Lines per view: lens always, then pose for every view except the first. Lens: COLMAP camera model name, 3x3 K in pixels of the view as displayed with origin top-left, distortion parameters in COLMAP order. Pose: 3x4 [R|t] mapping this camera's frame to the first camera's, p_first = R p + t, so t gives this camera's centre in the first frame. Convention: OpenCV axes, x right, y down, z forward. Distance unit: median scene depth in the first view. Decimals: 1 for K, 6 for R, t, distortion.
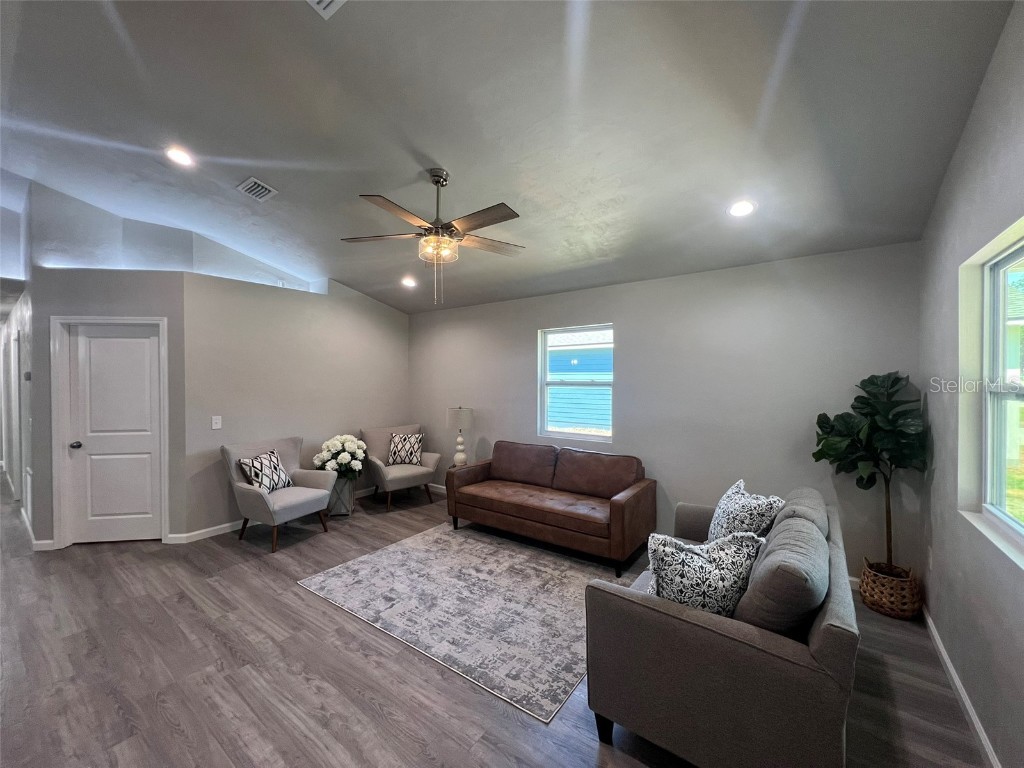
lens RADIAL K [[408.0, 0, 509.2], [0, 408.0, 381.3], [0, 0, 1]] dist [0.000560, 0.000145]
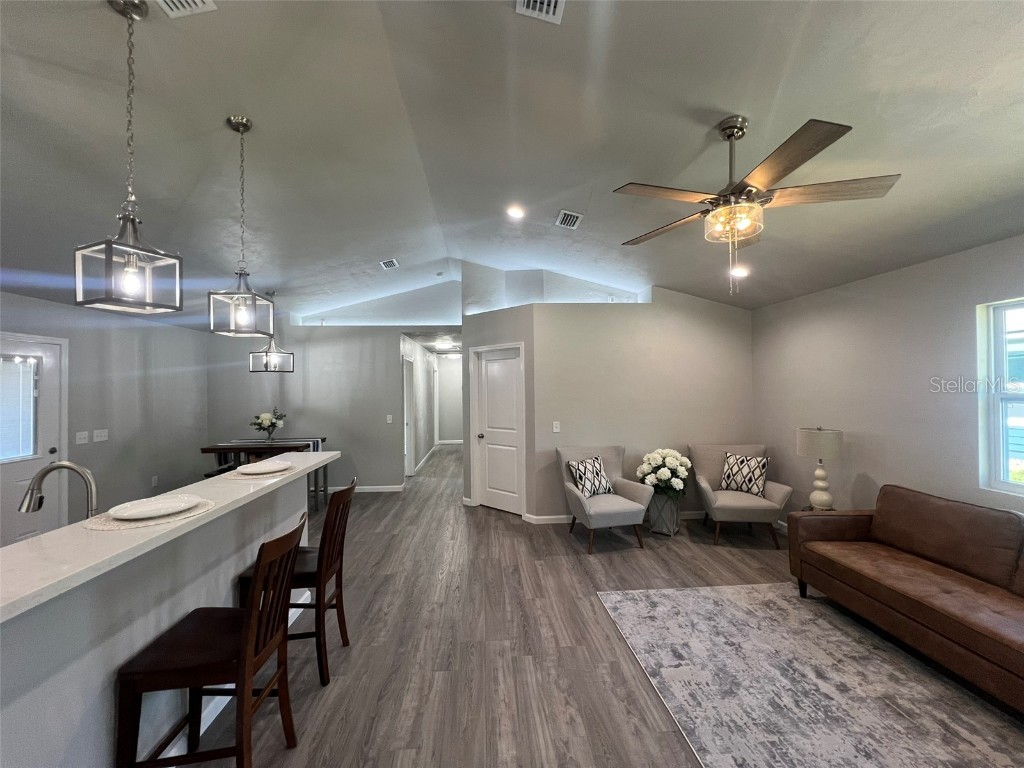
lens RADIAL K [[408.0, 0, 509.2], [0, 408.0, 381.3], [0, 0, 1]] dist [0.000560, 0.000145]
pose [[0.651463, -0.014417, -0.758543, 0.097309], [0.003282, 0.999864, -0.016185, -0.013217], [0.758673, 0.008055, 0.651422, 0.145624]]
